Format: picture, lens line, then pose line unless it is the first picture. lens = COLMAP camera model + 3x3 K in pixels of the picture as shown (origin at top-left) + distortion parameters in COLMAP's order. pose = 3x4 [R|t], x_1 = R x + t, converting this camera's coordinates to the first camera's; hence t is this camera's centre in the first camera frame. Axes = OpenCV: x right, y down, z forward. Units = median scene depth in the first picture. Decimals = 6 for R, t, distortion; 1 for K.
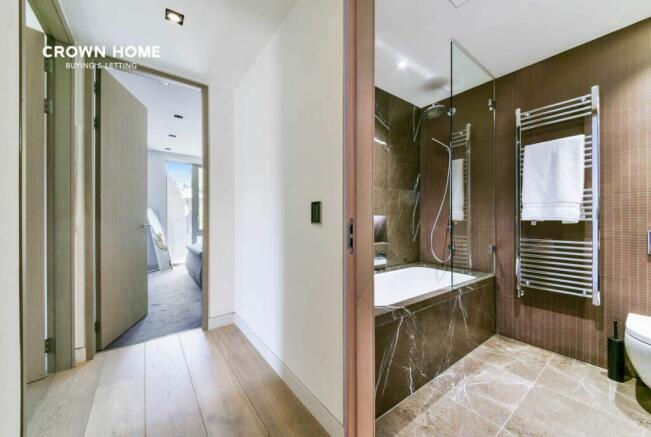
lens RADIAL K [[236.2, 0, 315.3], [0, 236.2, 222.3], [0, 0, 1]] dist [-0.000428, -0.004710]
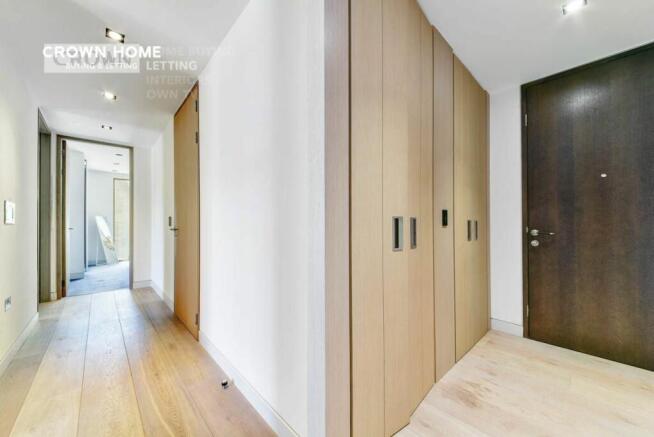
lens RADIAL K [[245.7, 0, 324.7], [0, 245.7, 223.9], [0, 0, 1]] dist [-0.001022, -0.000110]
pose [[0.992723, -0.002858, 0.120384, 0.459040], [0.004156, 0.999936, -0.010530, 0.002681], [-0.120346, 0.010954, 0.992672, -0.606543]]
